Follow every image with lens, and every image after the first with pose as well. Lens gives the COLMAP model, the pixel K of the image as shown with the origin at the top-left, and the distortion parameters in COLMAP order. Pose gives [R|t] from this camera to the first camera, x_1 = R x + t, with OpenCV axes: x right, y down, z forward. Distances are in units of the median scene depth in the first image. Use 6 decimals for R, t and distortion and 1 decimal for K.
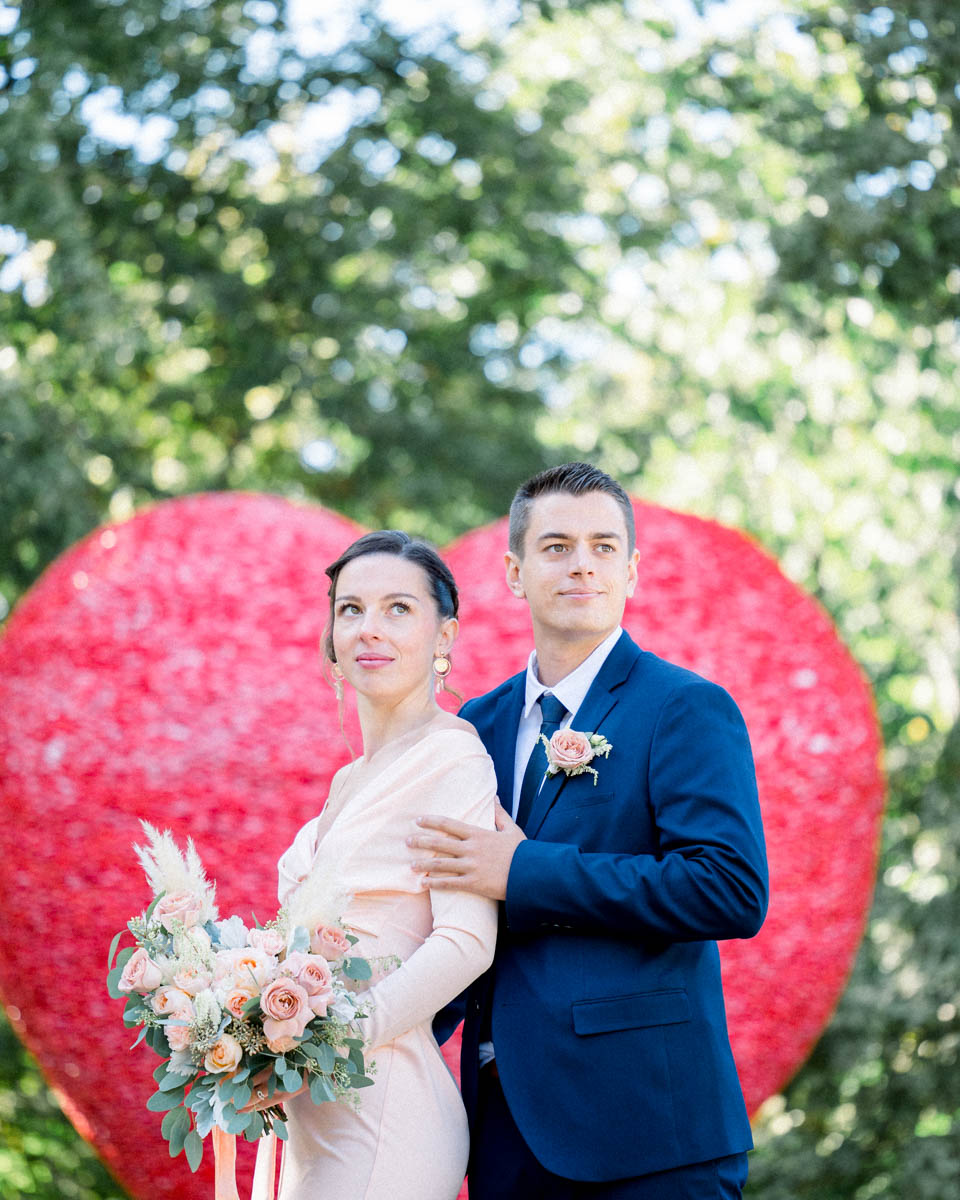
lens RADIAL K [[3863.9, 0, 480.0], [0, 3863.9, 600.0], [0, 0, 1]] dist [-0.258021, -0.622447]
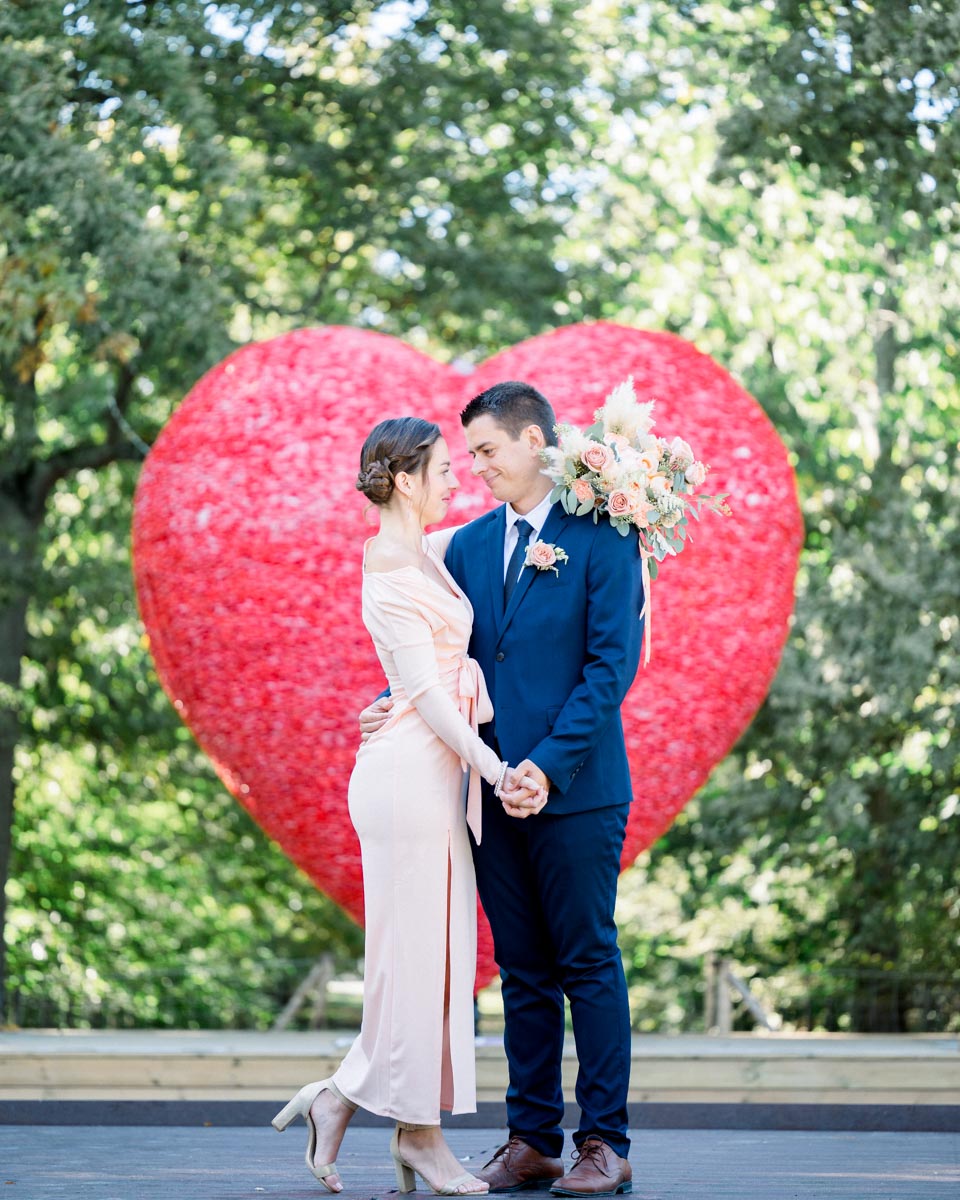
lens RADIAL K [[3863.9, 0, 480.0], [0, 3863.9, 600.0], [0, 0, 1]] dist [-0.258021, -0.622447]
pose [[0.999640, -0.017239, -0.020557, 0.017427], [0.019074, 0.995511, 0.092699, -0.056820], [0.018866, -0.093058, 0.995482, -0.383864]]
